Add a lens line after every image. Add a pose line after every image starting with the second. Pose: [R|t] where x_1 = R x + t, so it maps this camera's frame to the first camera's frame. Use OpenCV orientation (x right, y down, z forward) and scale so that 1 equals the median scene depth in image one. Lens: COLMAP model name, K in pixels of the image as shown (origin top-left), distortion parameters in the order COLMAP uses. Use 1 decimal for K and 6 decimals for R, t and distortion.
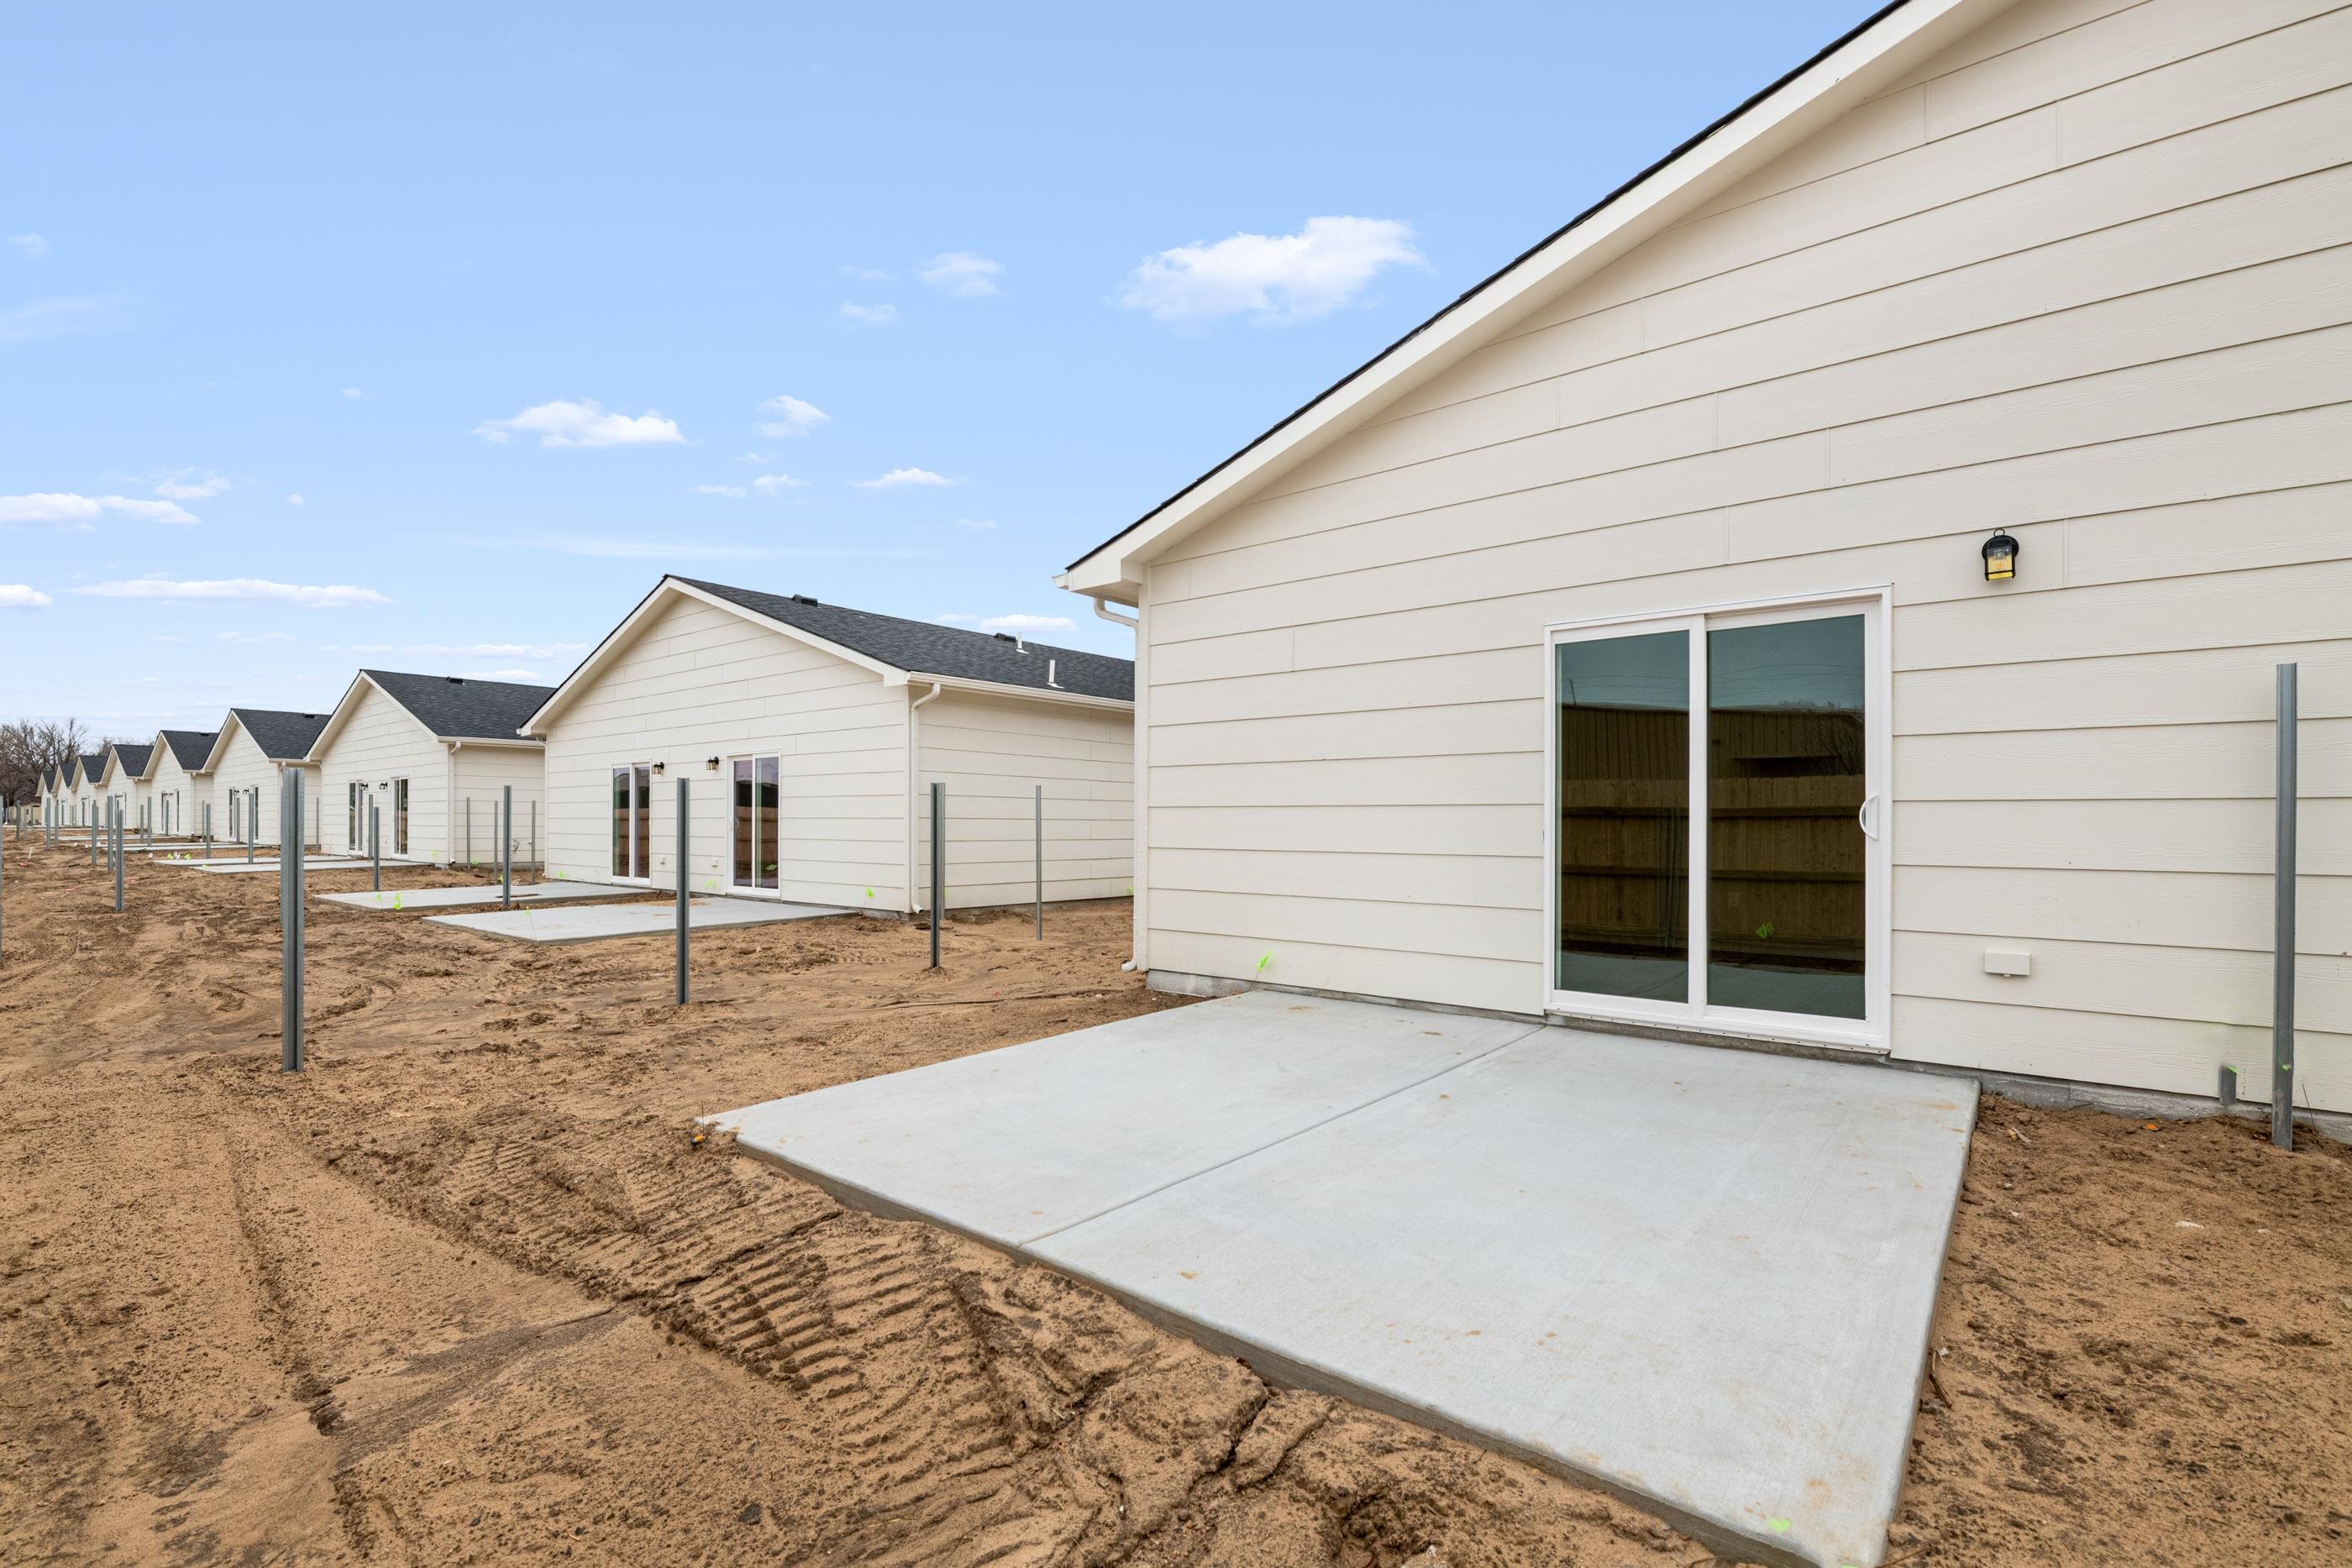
lens RADIAL K [[1040.2, 0, 1176.0], [0, 1040.2, 827.1], [0, 0, 1]] dist [-0.000193, -0.000180]
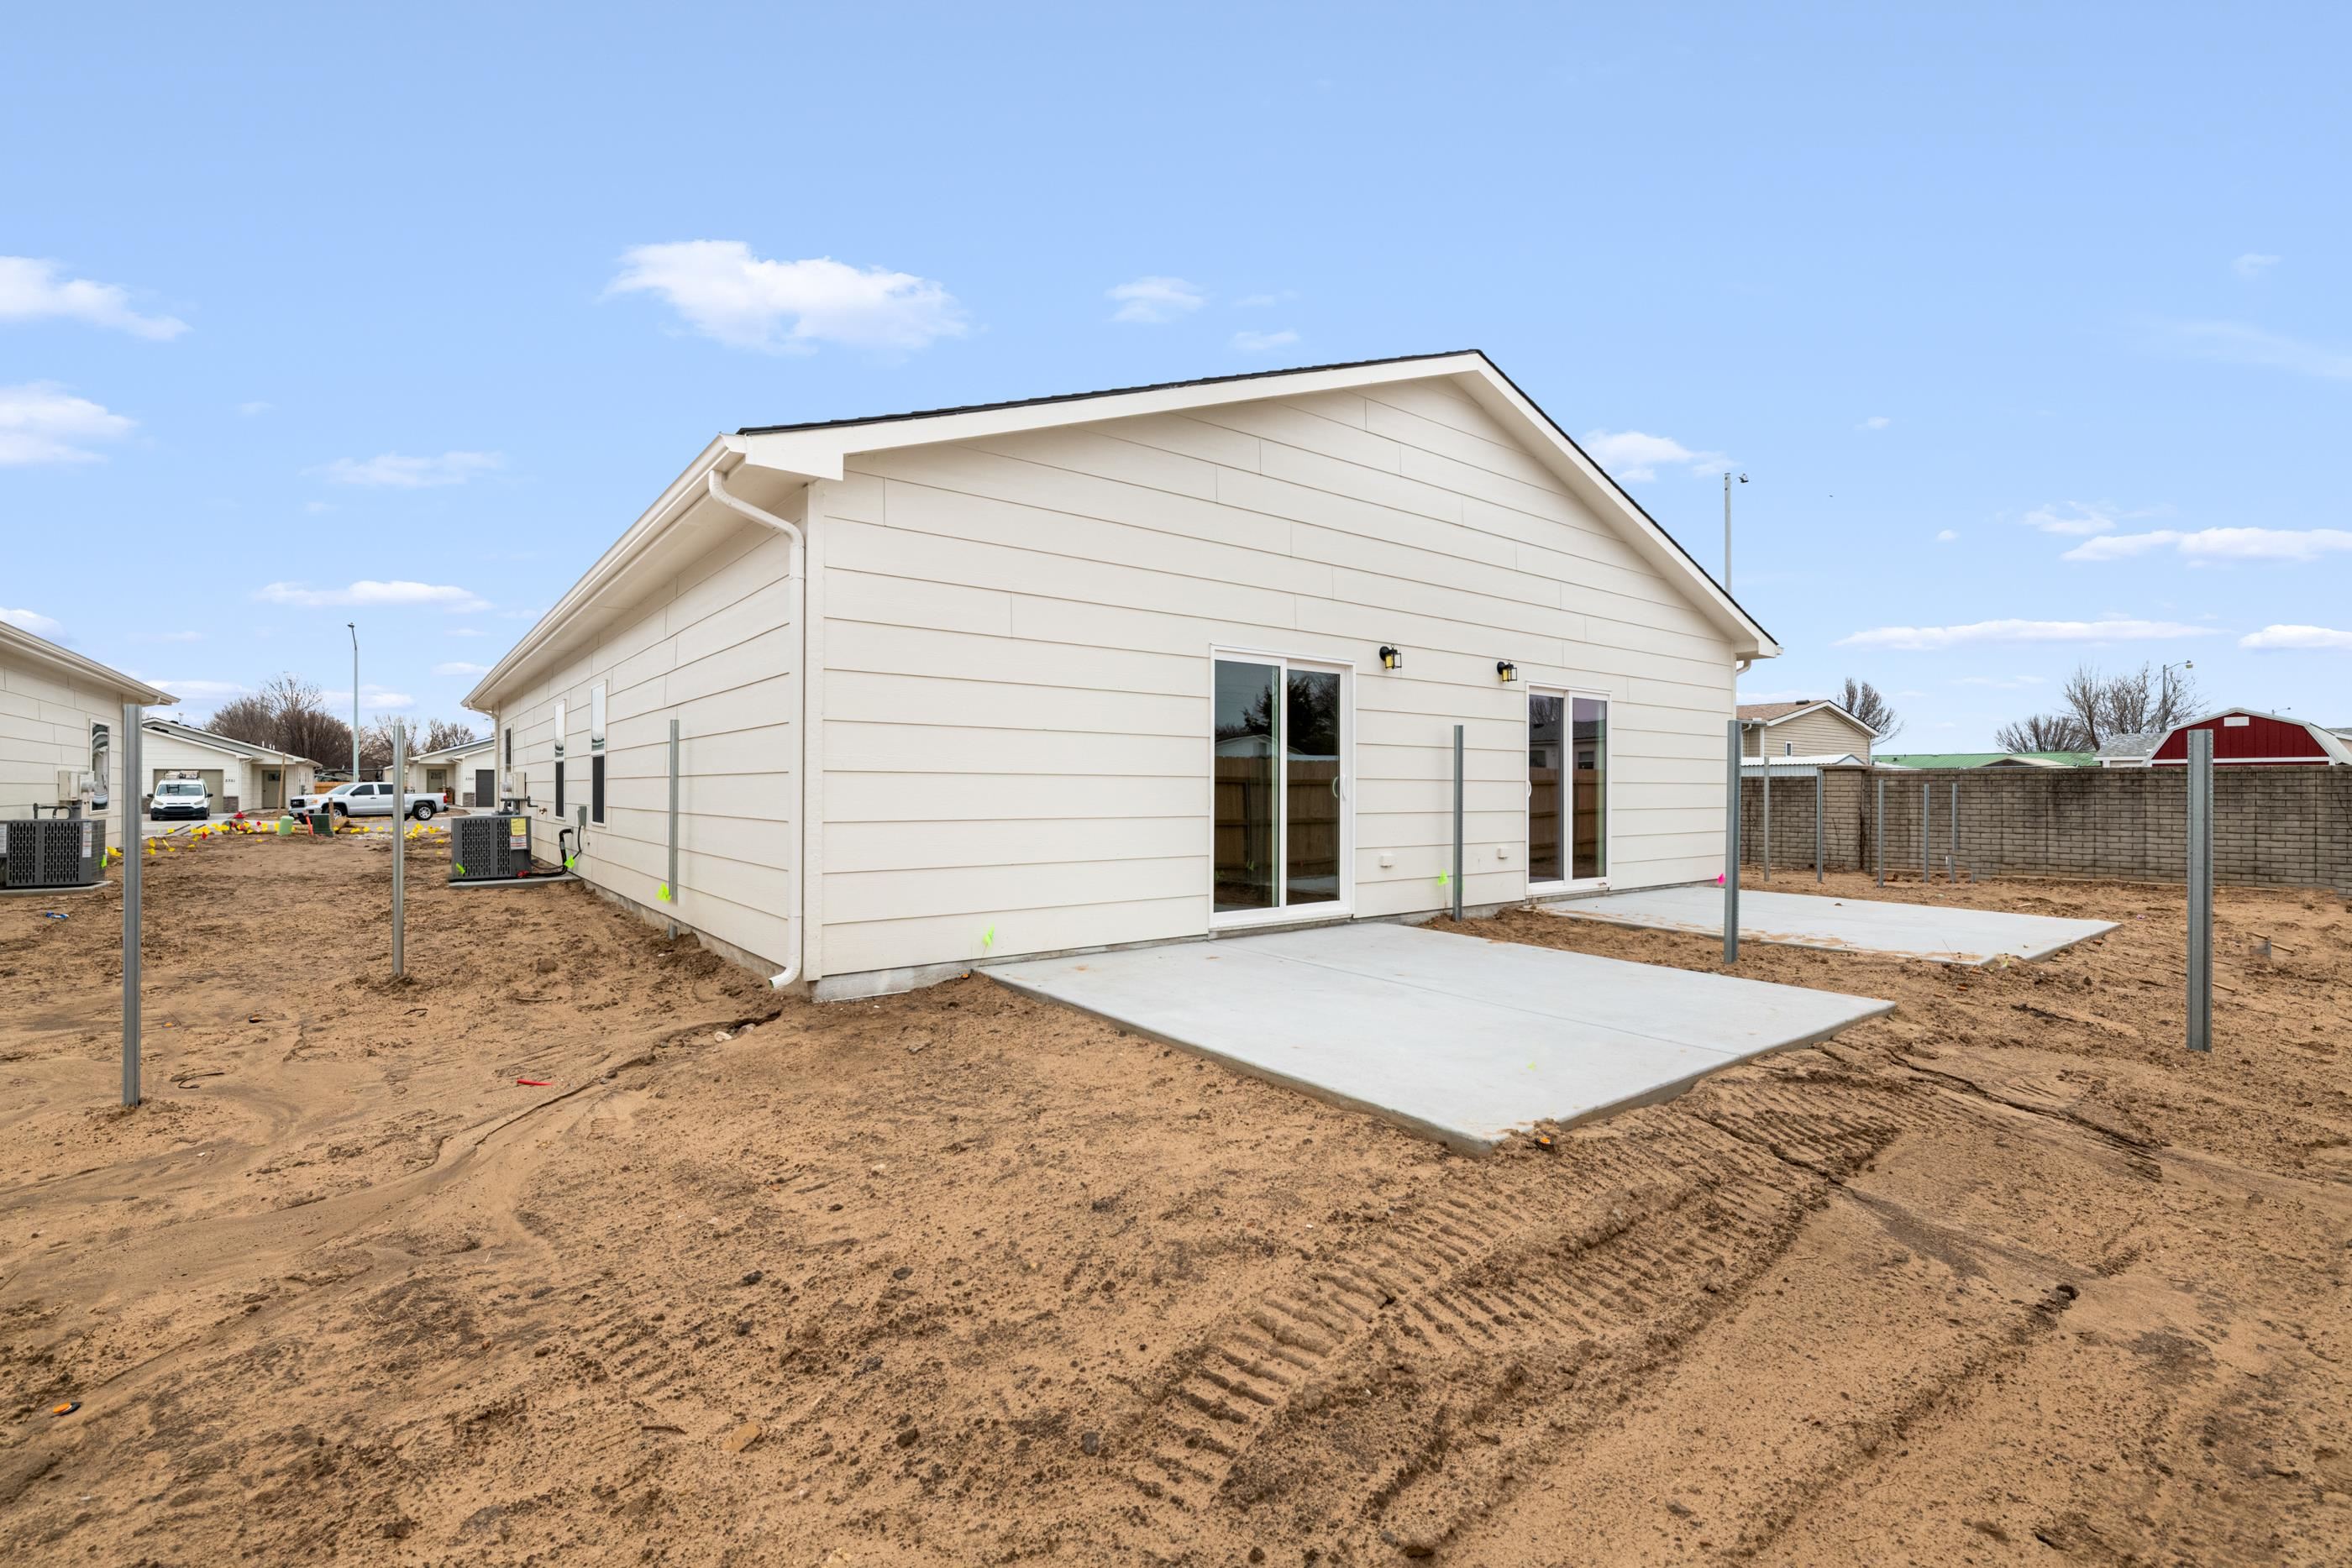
lens RADIAL K [[1021.2, 0, 1176.0], [0, 1021.2, 784.0], [0, 0, 1]] dist [-0.000374, 0.000381]
pose [[0.220628, 0.002225, 0.975356, -1.291339], [0.000731, 0.999997, -0.002447, -0.012517], [-0.975358, 0.001253, 0.220625, 1.022758]]
